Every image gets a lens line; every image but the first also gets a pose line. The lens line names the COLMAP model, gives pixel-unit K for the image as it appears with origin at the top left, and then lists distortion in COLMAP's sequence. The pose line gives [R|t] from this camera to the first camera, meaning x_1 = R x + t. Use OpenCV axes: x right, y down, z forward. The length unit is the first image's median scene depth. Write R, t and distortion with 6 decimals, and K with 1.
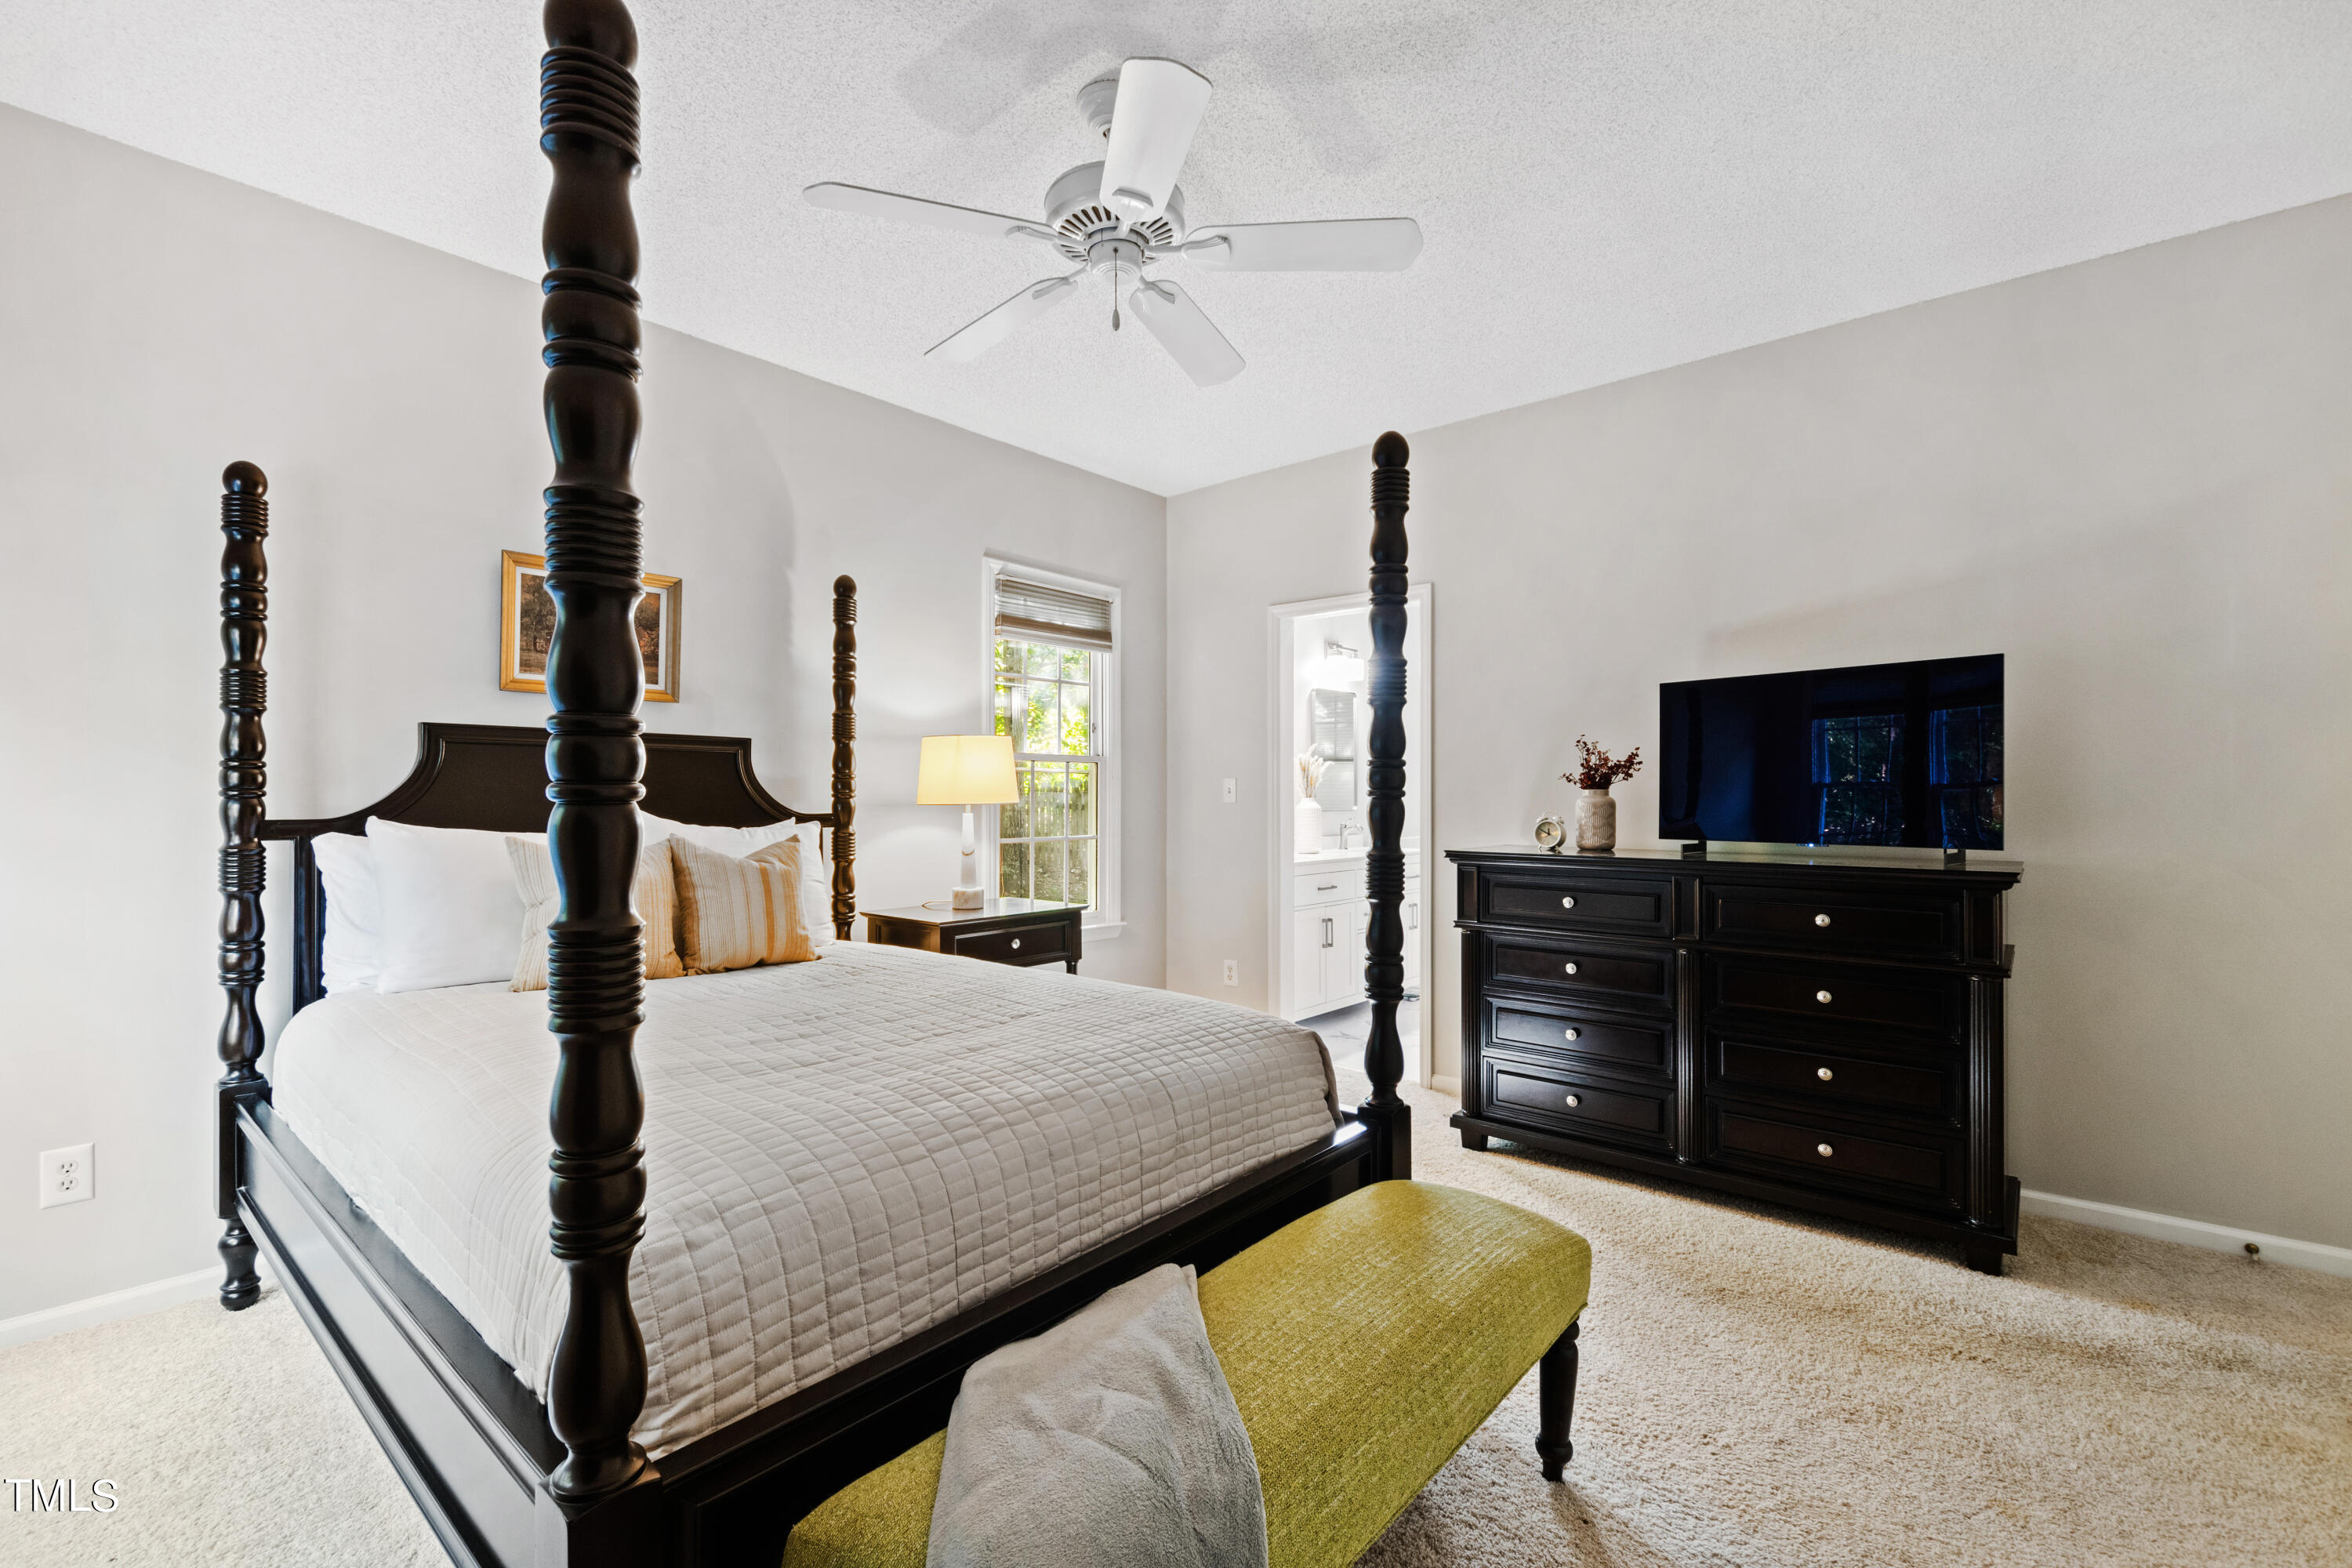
lens RADIAL K [[1029.3, 0, 1169.7], [0, 1029.3, 793.3], [0, 0, 1]] dist [0.002903, -0.000757]
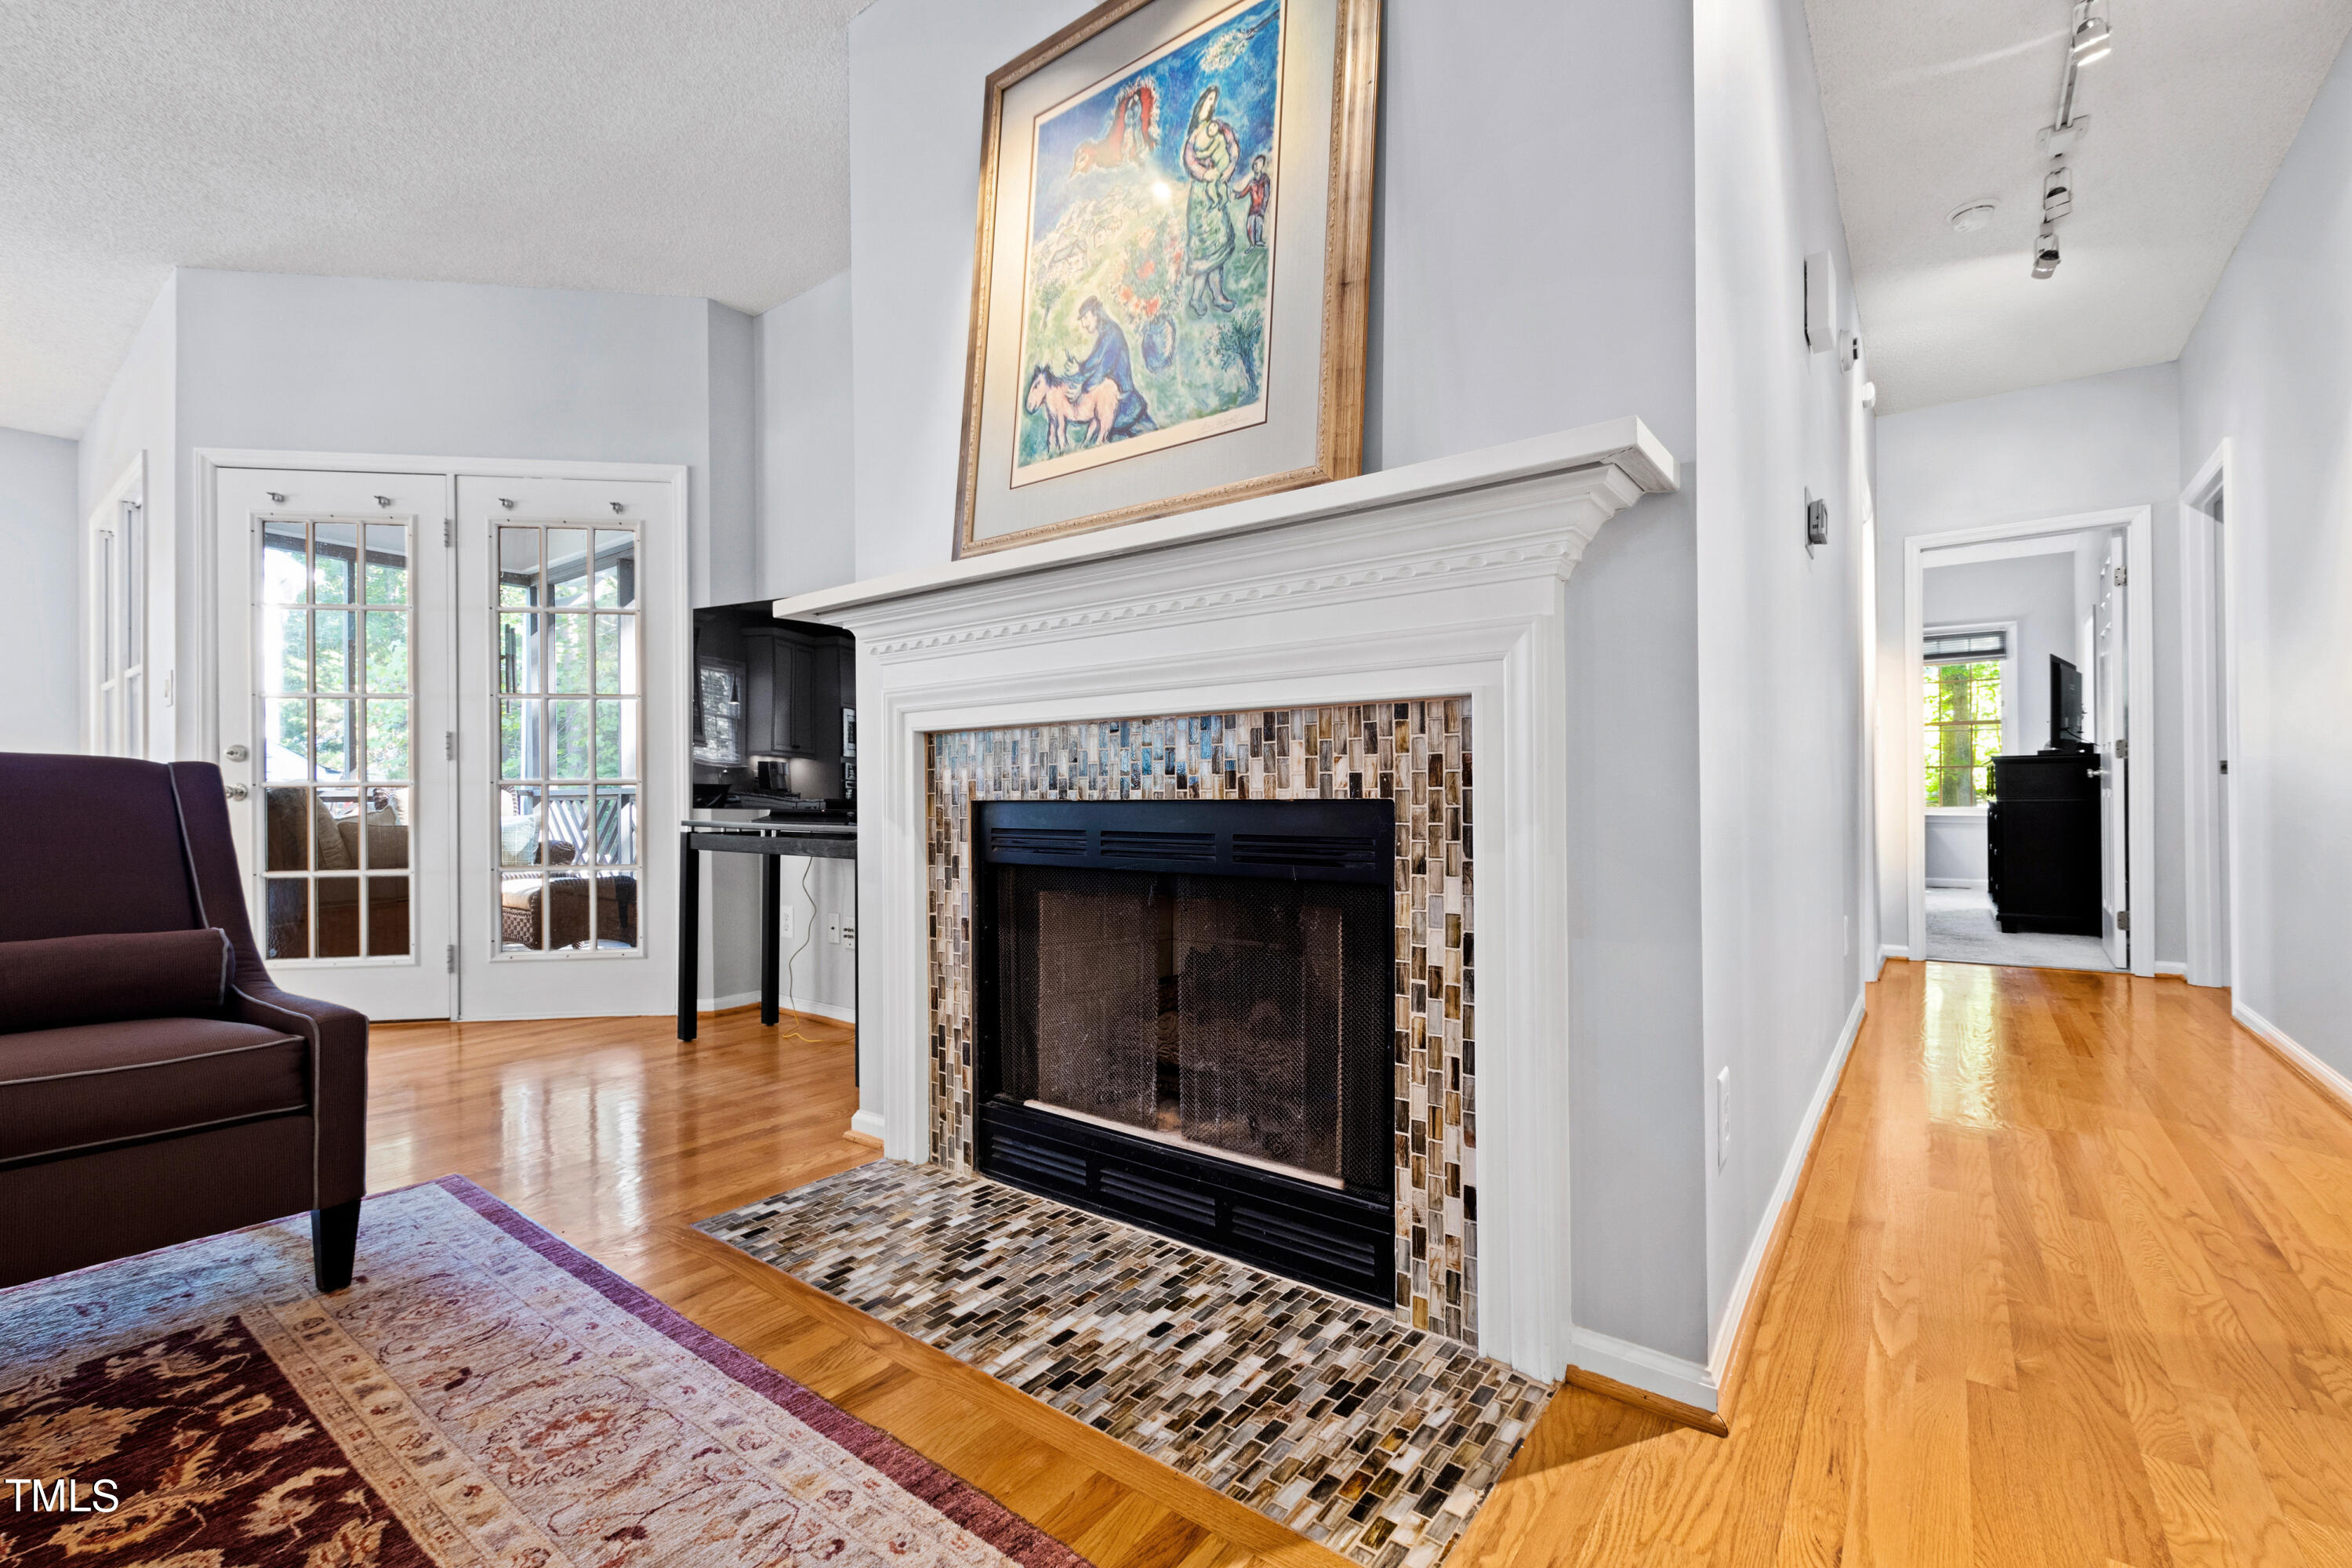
lens RADIAL K [[1029.3, 0, 1169.7], [0, 1029.3, 793.3], [0, 0, 1]] dist [0.002903, -0.000757]
pose [[0.071717, -0.006732, -0.997402, 2.048665], [0.012523, 0.999904, -0.005848, 0.100979], [0.997346, -0.012071, 0.071794, -0.675343]]
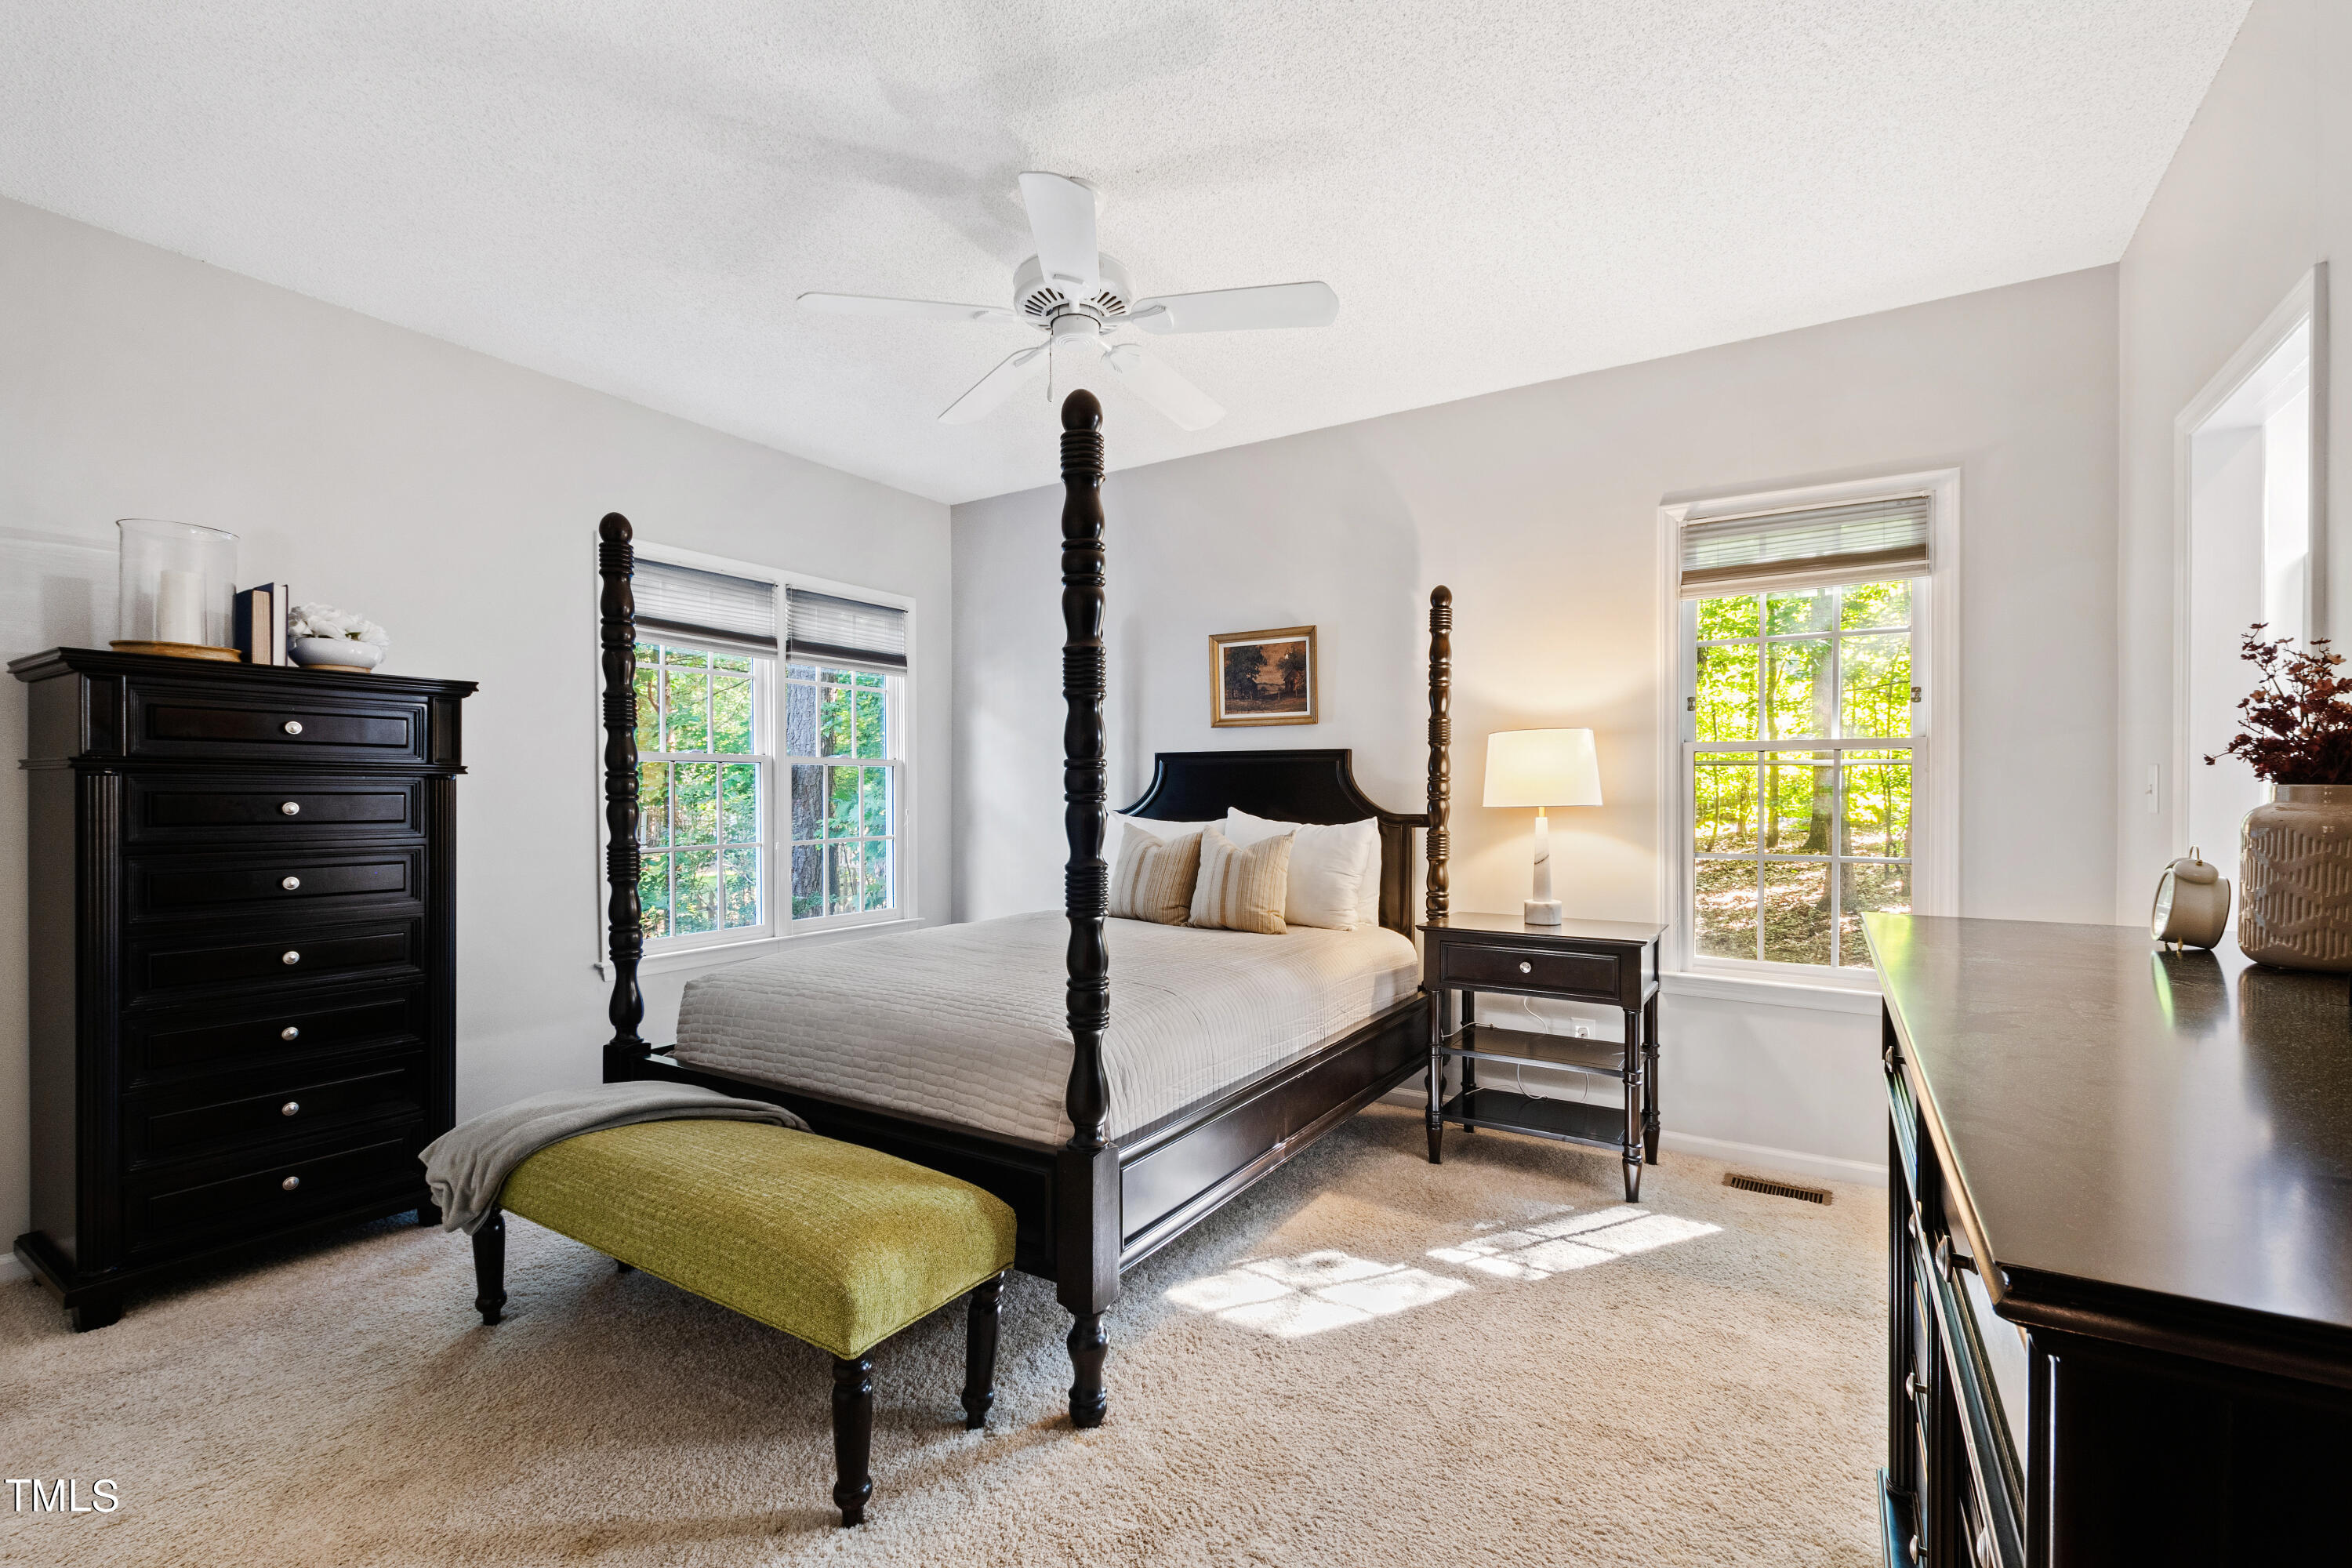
lens RADIAL K [[1029.3, 0, 1169.7], [0, 1029.3, 793.3], [0, 0, 1]] dist [0.002903, -0.000757]
pose [[0.150068, -0.005686, -0.988659, 0.669628], [0.000641, 0.999984, -0.005654, 0.004241], [0.988675, 0.000215, 0.150070, 0.575976]]
